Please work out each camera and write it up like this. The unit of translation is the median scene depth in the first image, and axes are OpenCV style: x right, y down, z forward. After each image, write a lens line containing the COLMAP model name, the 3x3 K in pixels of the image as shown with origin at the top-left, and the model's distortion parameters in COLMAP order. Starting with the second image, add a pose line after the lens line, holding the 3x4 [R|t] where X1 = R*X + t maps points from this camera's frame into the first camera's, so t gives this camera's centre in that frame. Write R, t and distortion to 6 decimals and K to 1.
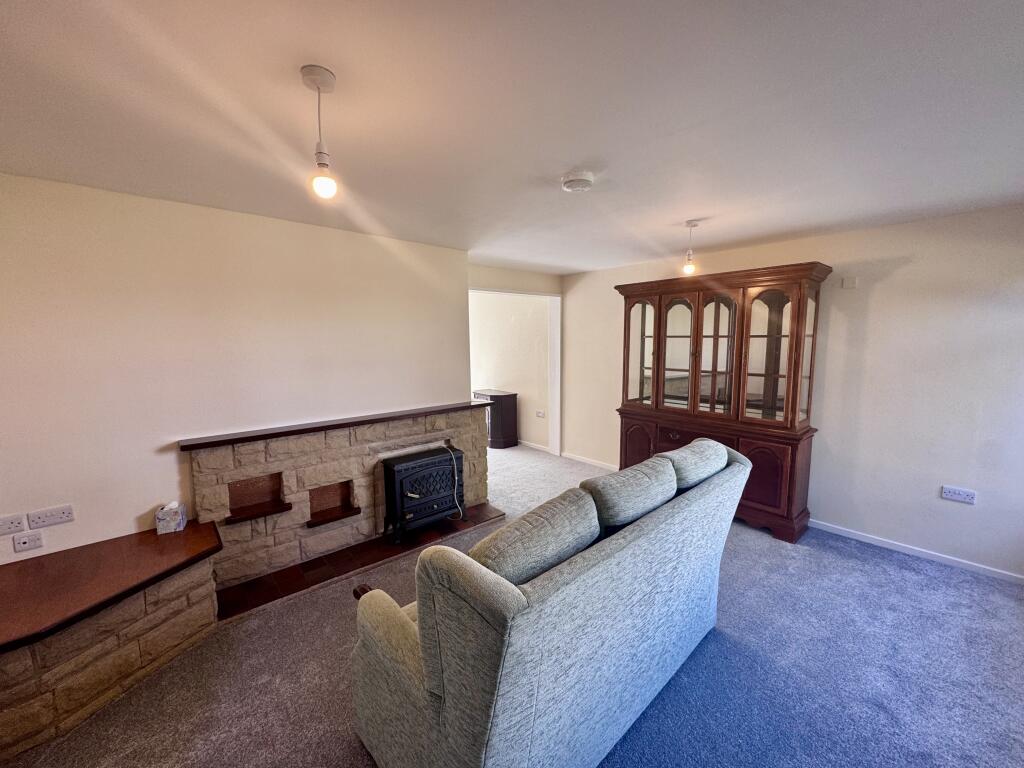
lens RADIAL K [[407.2, 0, 512.0], [0, 407.2, 384.0], [0, 0, 1]] dist [-0.000399, -0.000050]
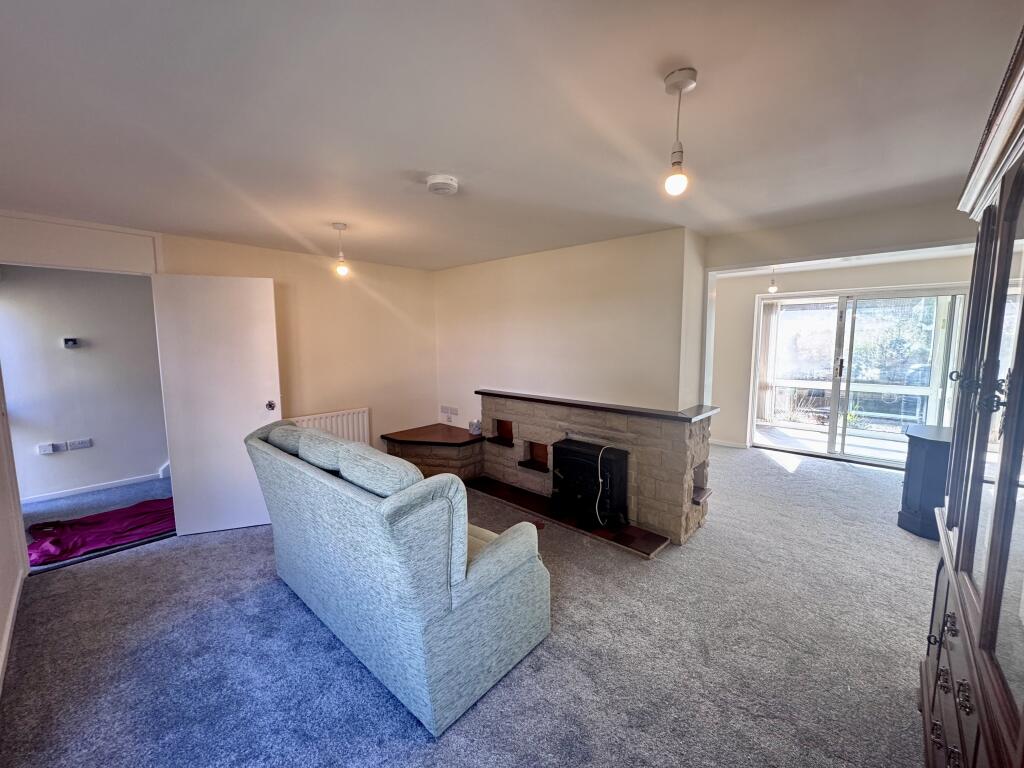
lens RADIAL K [[407.2, 0, 512.0], [0, 407.2, 384.0], [0, 0, 1]] dist [-0.000399, -0.000050]
pose [[0.090639, 0.117627, -0.988913, 0.898938], [-0.103504, 0.988735, 0.108119, -0.087765], [0.990491, 0.092556, 0.101793, 0.795133]]
